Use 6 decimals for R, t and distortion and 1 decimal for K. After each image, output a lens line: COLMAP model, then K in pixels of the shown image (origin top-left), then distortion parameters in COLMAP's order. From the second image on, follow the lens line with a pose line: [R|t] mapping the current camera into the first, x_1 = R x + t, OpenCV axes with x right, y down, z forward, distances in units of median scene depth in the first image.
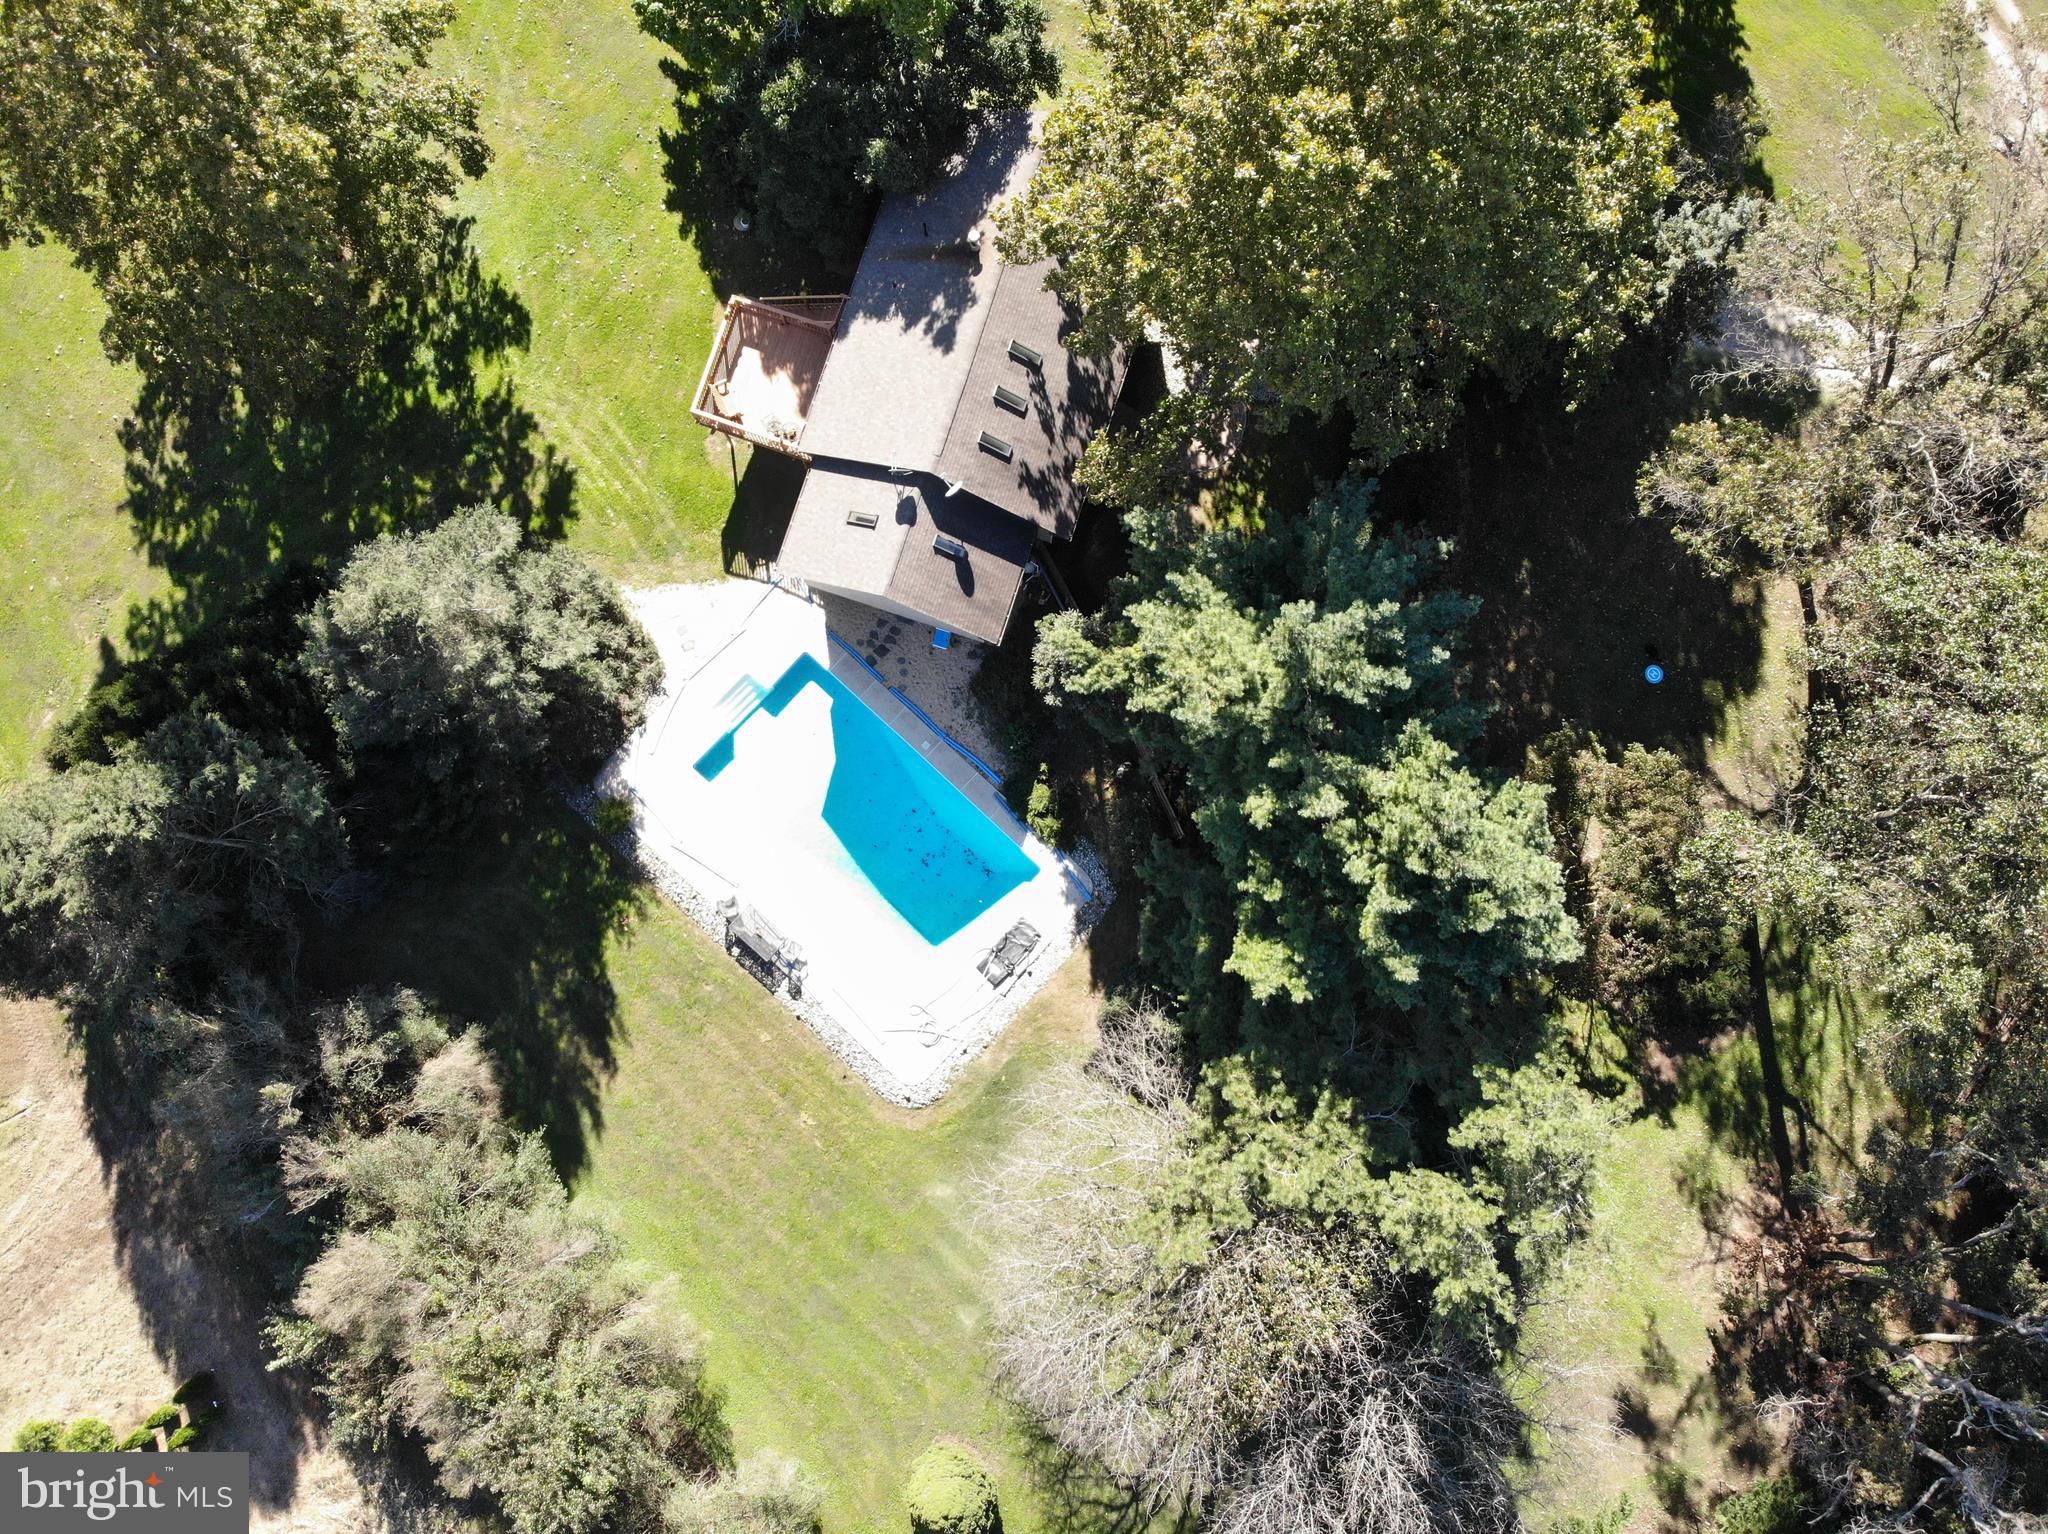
lens RADIAL K [[1451.8, 0, 988.9], [0, 1451.8, 772.1], [0, 0, 1]] dist [-0.003273, -0.076833]
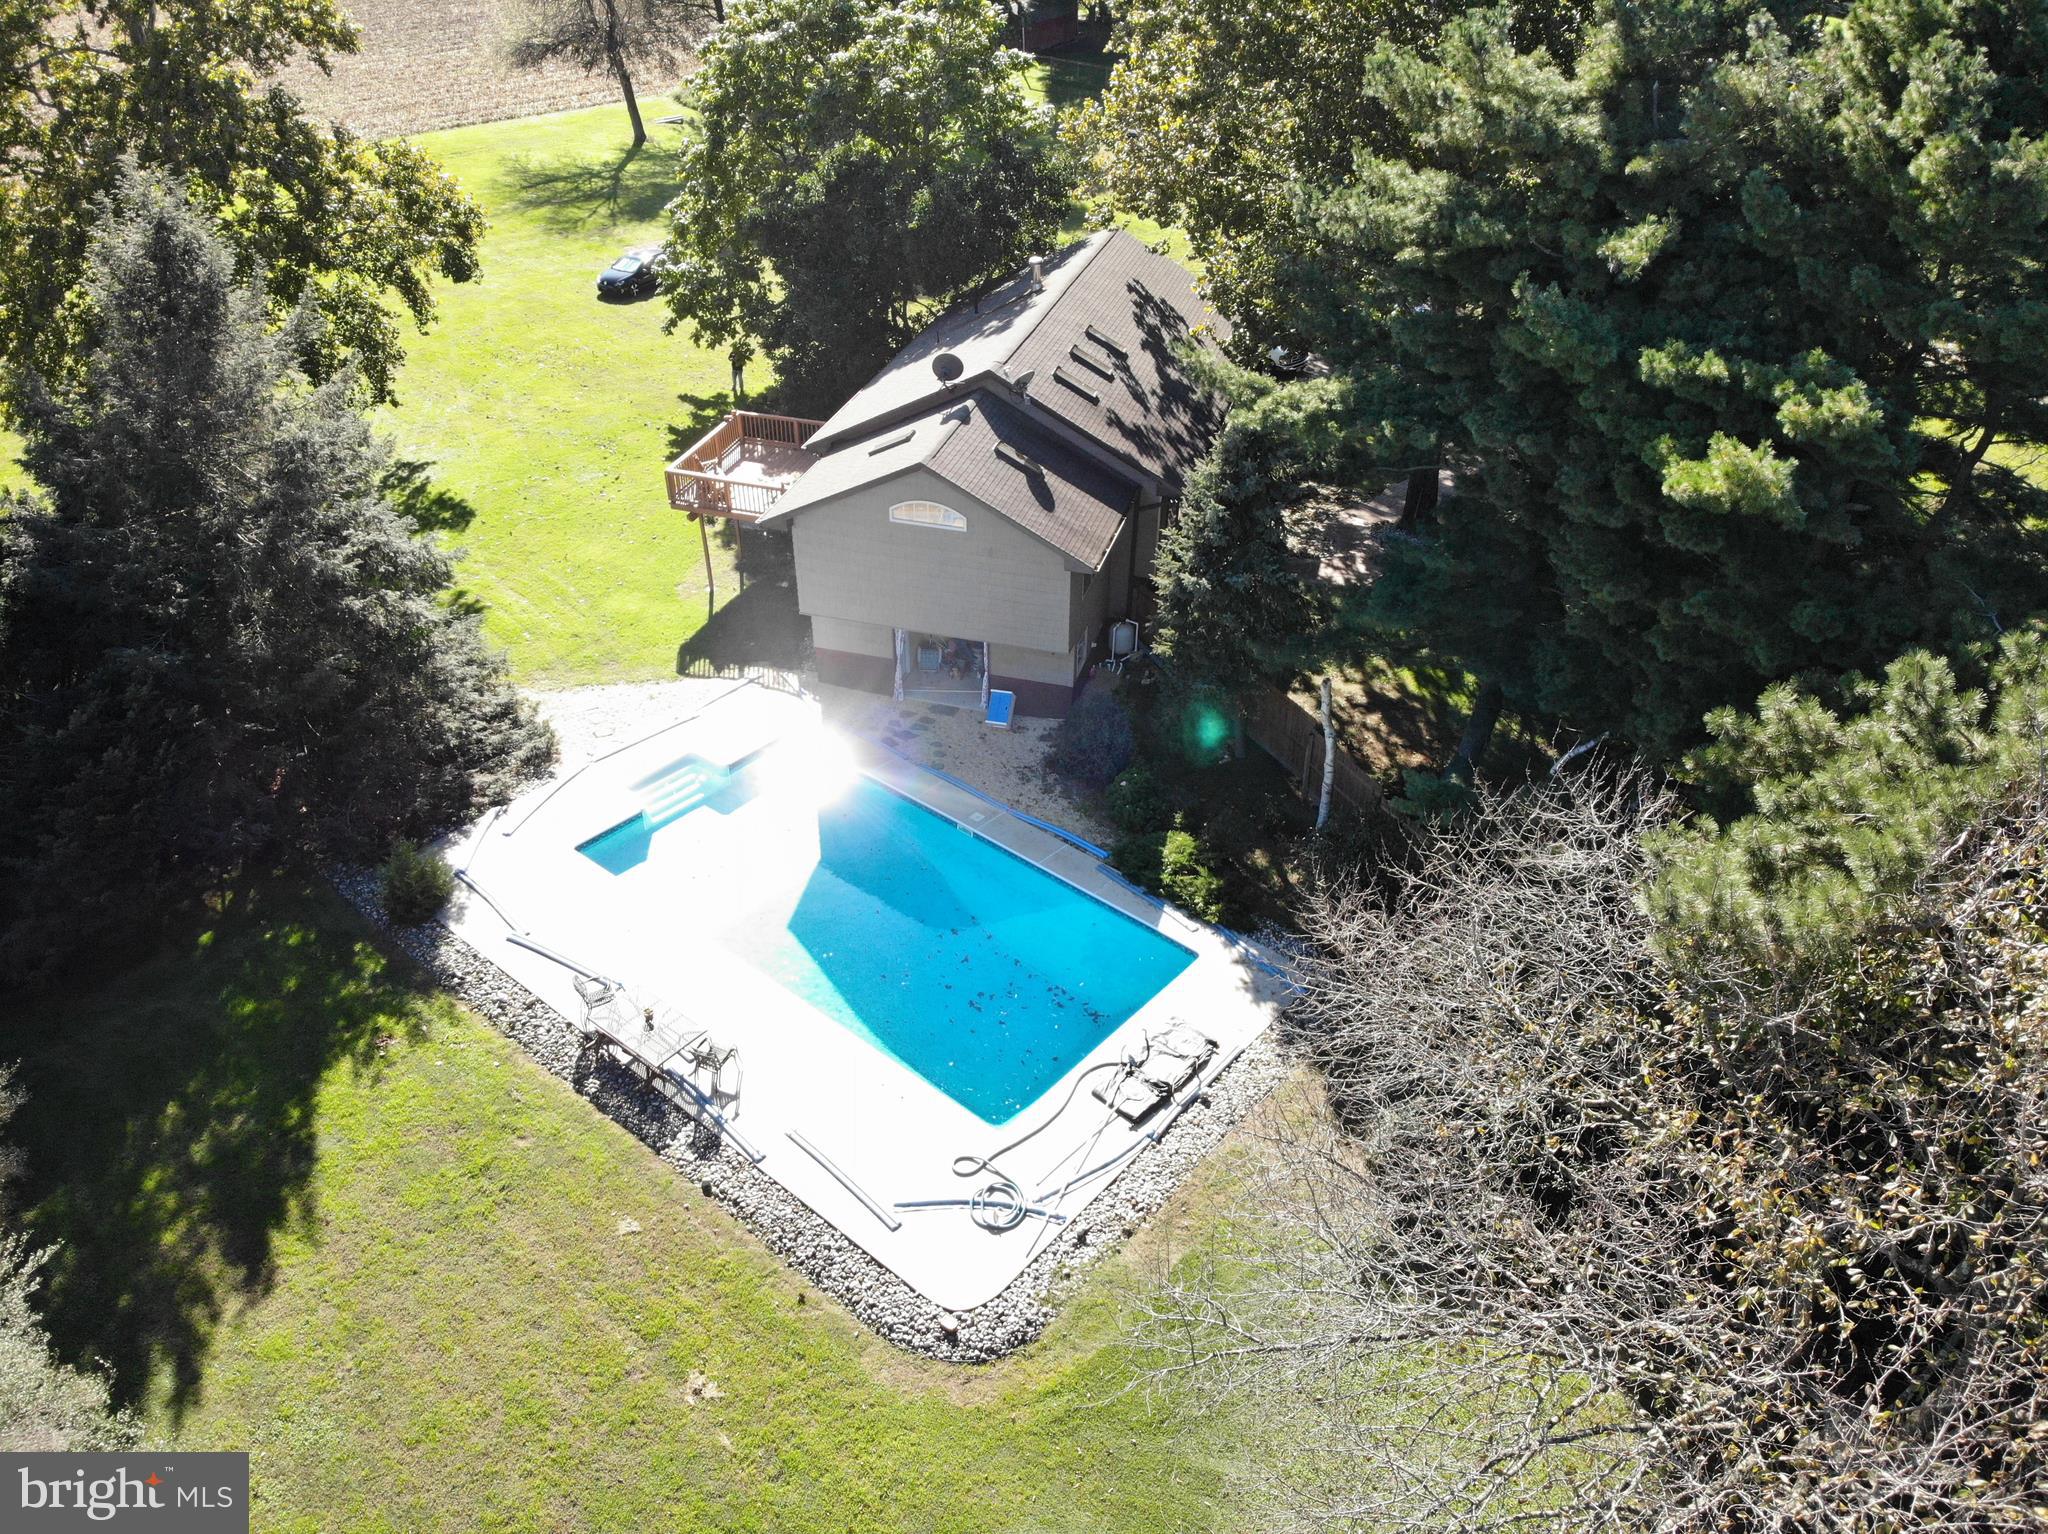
lens RADIAL K [[1430.6, 0, 1024.0], [0, 1430.6, 767.0], [0, 0, 1]] dist [-0.003040, -0.145310]
pose [[0.998811, -0.007188, 0.048209, -0.053132], [0.040989, 0.659070, -0.750964, 0.414687], [-0.026376, 0.752047, 0.658581, 0.603328]]
